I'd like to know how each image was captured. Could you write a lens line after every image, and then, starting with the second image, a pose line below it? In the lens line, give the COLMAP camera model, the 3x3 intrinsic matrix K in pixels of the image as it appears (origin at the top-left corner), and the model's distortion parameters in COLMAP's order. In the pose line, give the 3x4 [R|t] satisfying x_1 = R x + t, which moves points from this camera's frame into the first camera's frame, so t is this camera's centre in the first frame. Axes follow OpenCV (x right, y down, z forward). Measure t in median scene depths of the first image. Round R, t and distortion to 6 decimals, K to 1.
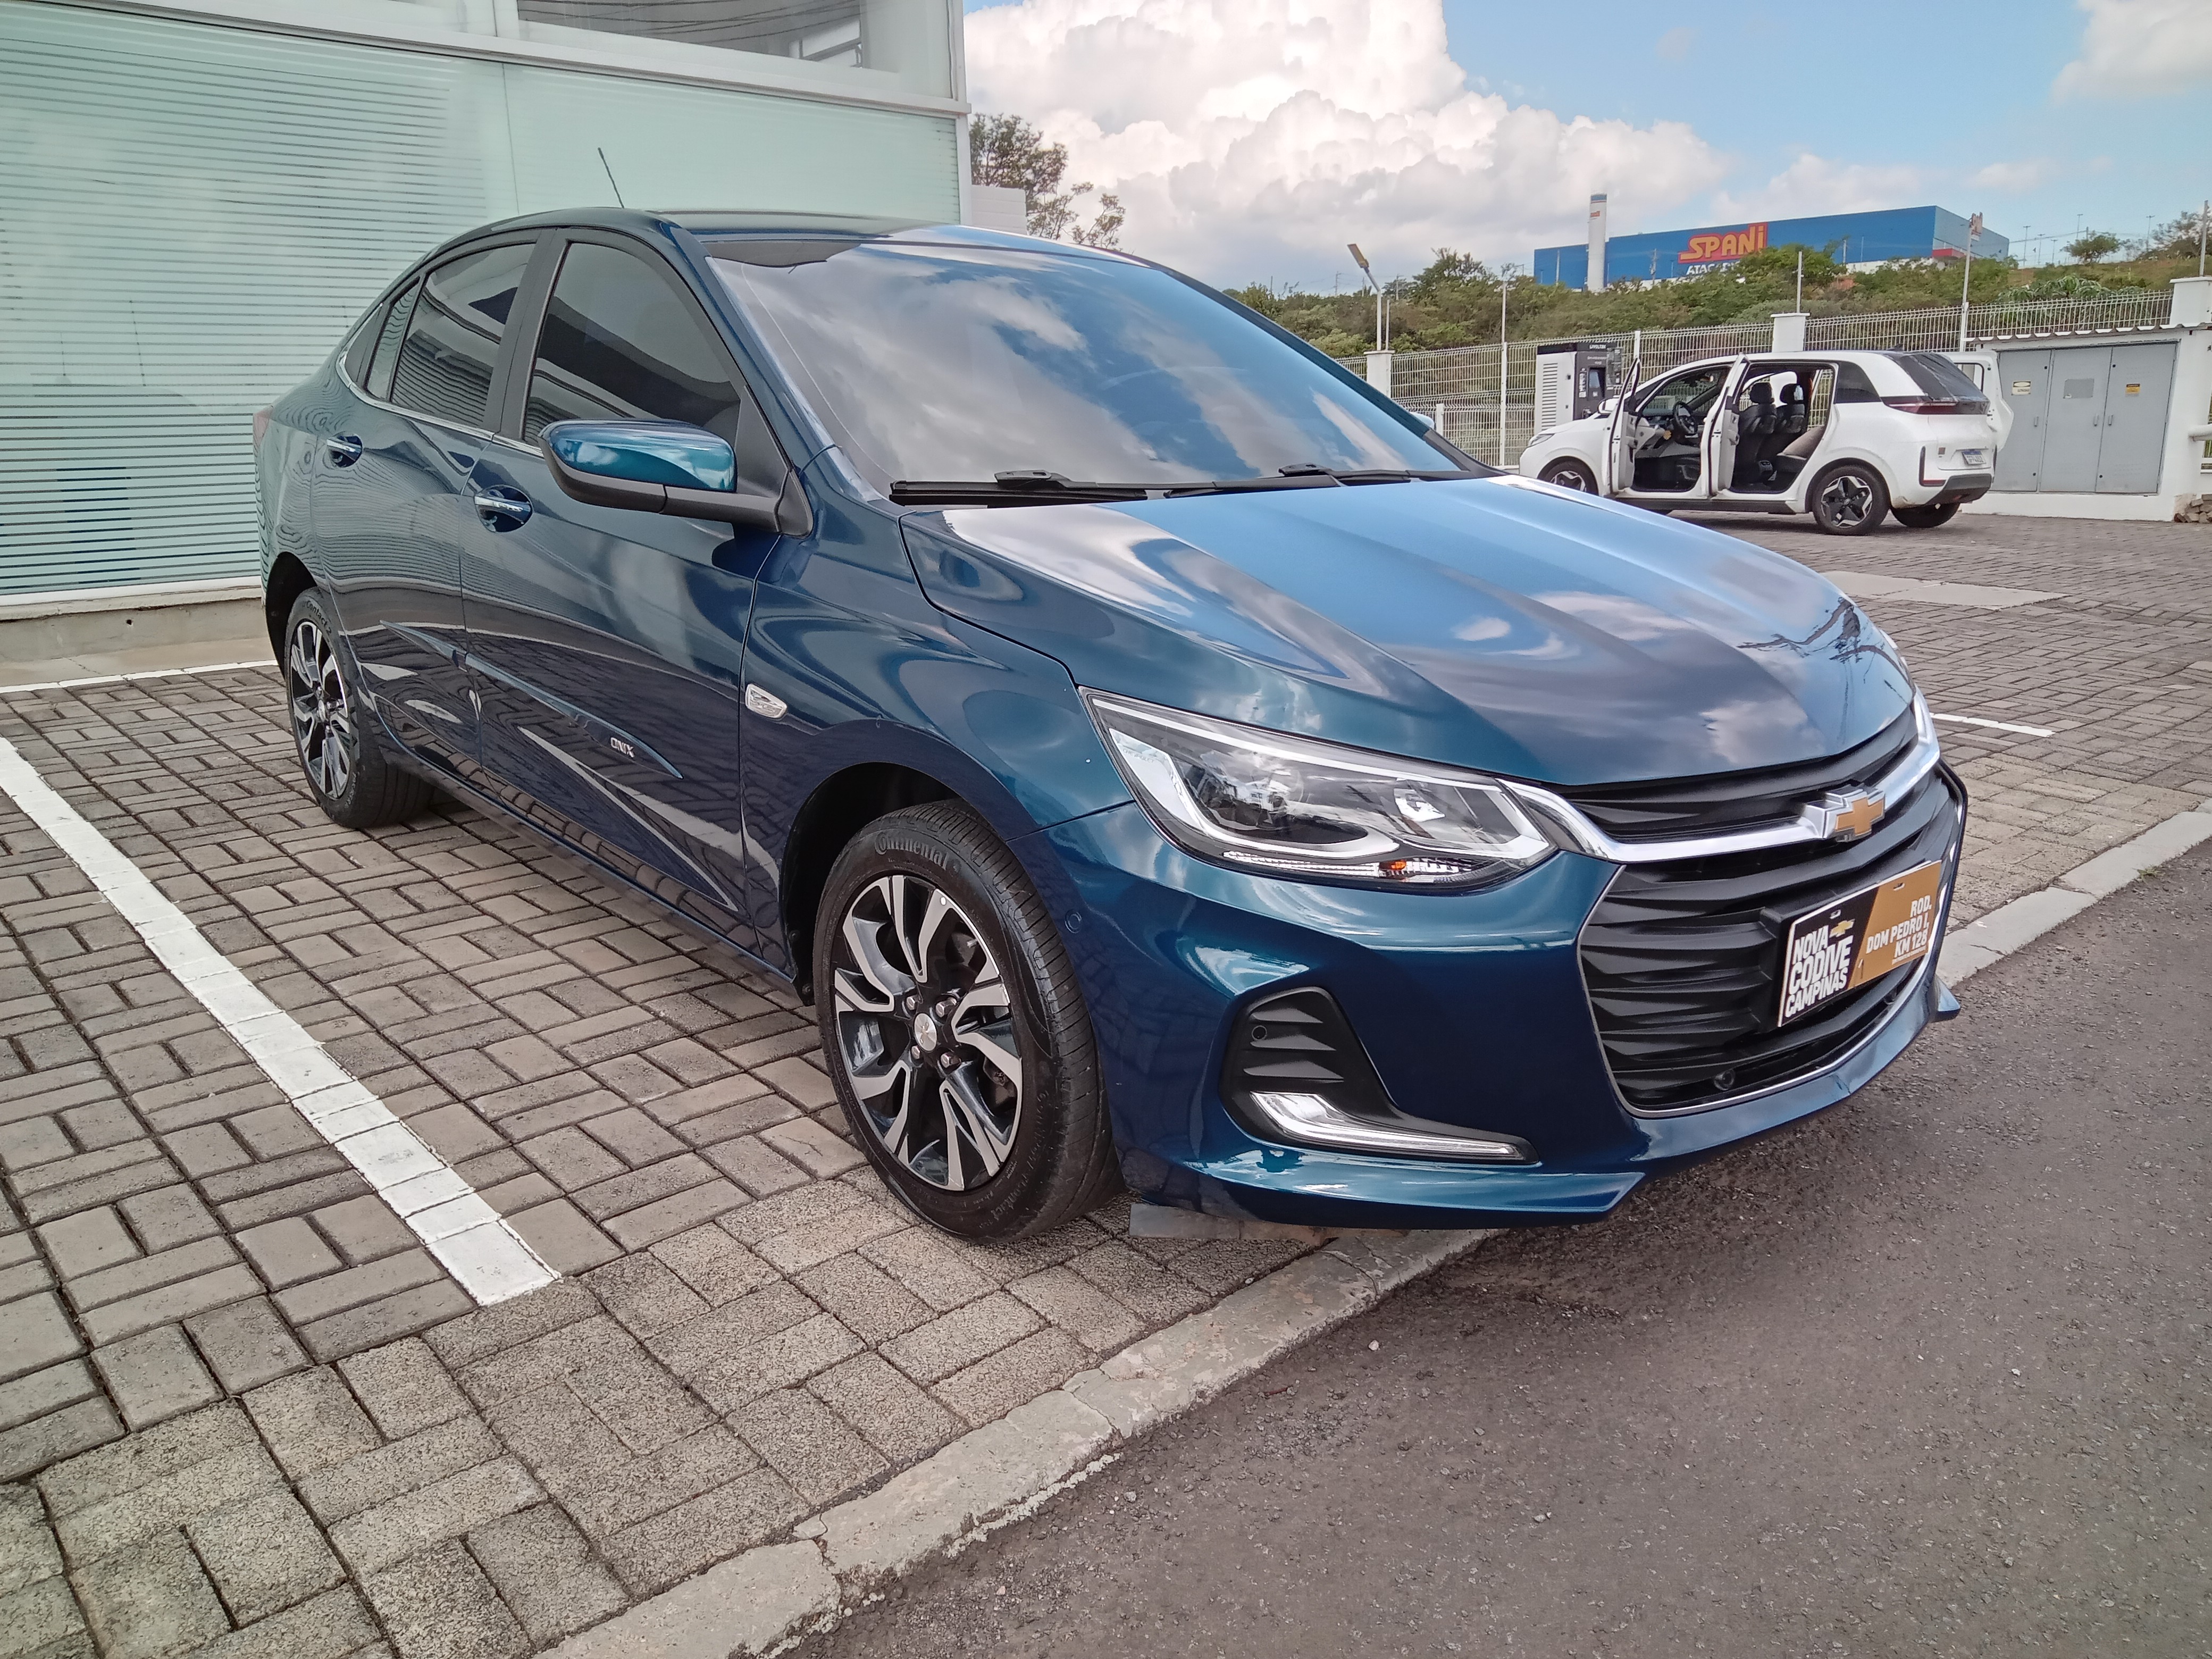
lens RADIAL K [[1653.8, 0, 1115.1], [0, 1653.8, 823.9], [0, 0, 1]] dist [0.012429, -0.023273]
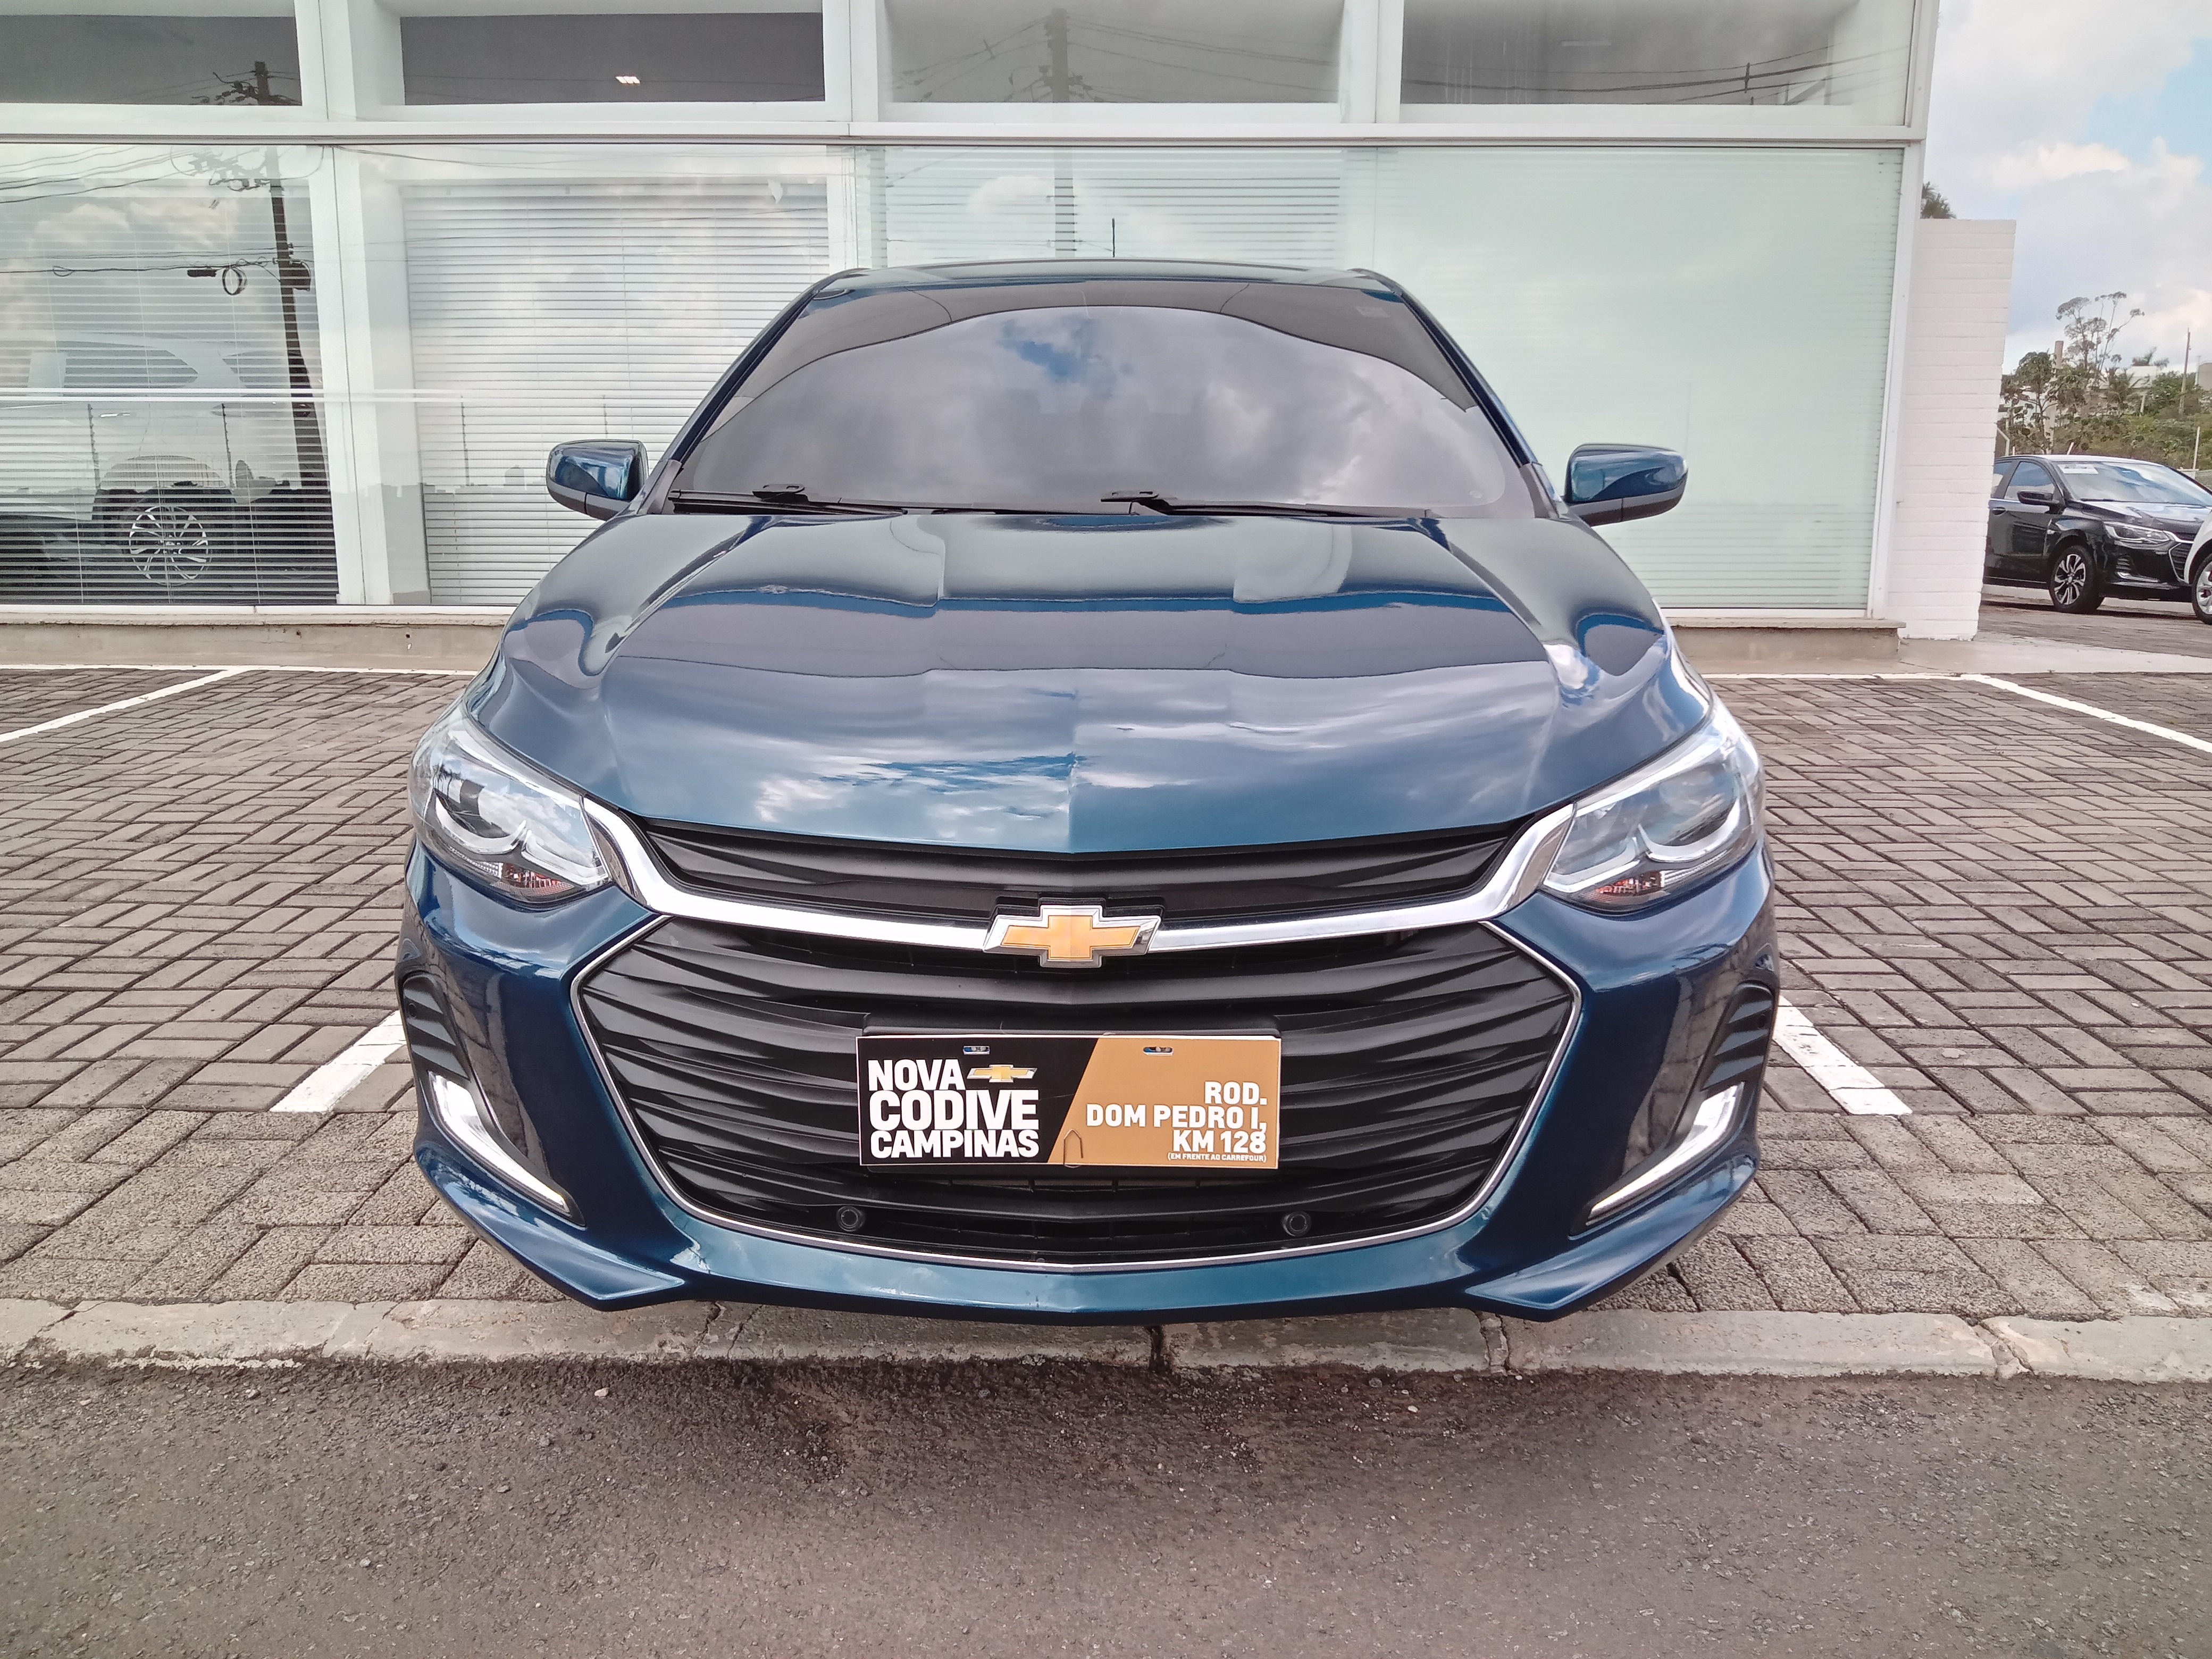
lens RADIAL K [[1653.8, 0, 1109.1], [0, 1653.8, 832.7], [0, 0, 1]] dist [0.012429, -0.023273]
pose [[0.729497, 0.147877, -0.667808, 1.031663], [-0.177614, 0.983812, 0.023830, -0.078007], [0.660521, 0.101229, 0.743952, 0.496561]]
